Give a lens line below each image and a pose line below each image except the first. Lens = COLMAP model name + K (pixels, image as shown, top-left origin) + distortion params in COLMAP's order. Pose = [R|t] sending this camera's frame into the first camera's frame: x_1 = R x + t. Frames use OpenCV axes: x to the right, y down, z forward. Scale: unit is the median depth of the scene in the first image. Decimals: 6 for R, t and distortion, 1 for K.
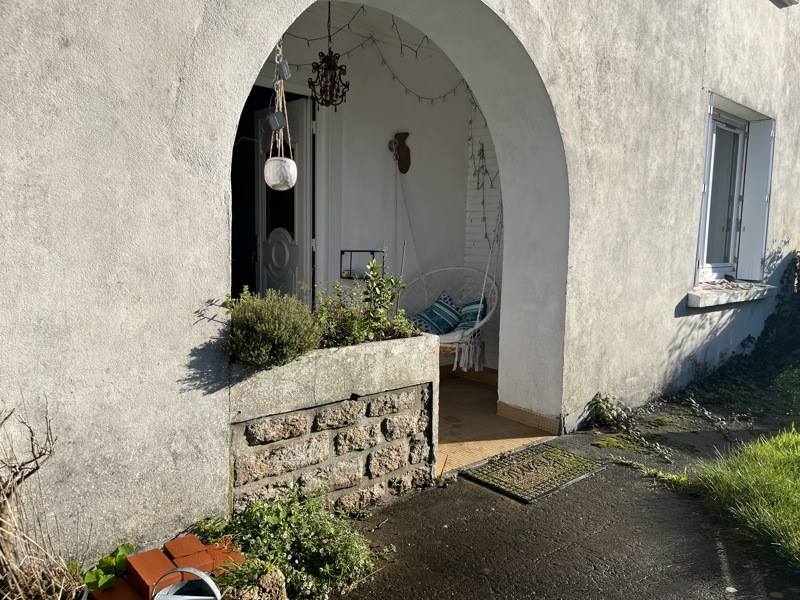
lens RADIAL K [[608.1, 0, 399.8], [0, 608.1, 300.9], [0, 0, 1]] dist [-0.004467, -0.000443]
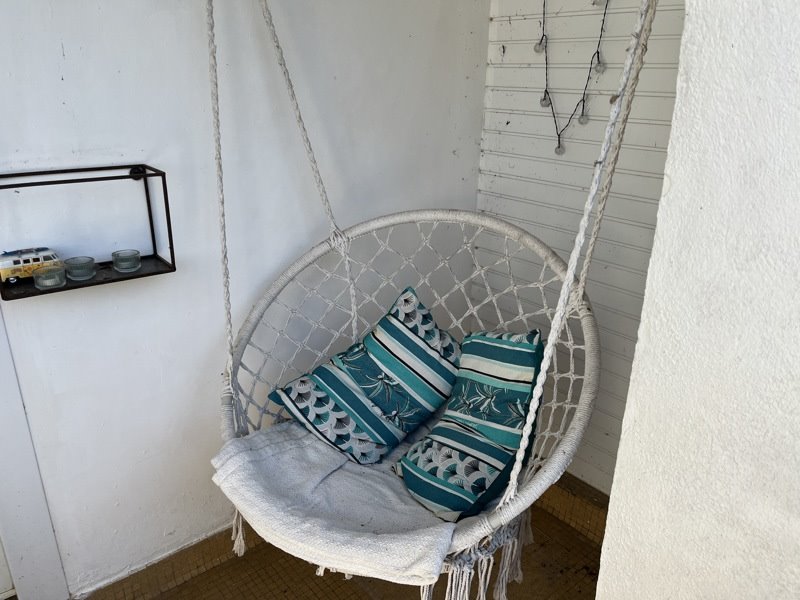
lens RADIAL K [[608.1, 0, 400.6], [0, 608.1, 299.1], [0, 0, 1]] dist [-0.004467, -0.000443]
pose [[0.998967, 0.005997, -0.045051, 0.083009], [0.005642, 0.967225, 0.253857, -0.090276], [0.045097, -0.253848, 0.966192, 0.688341]]
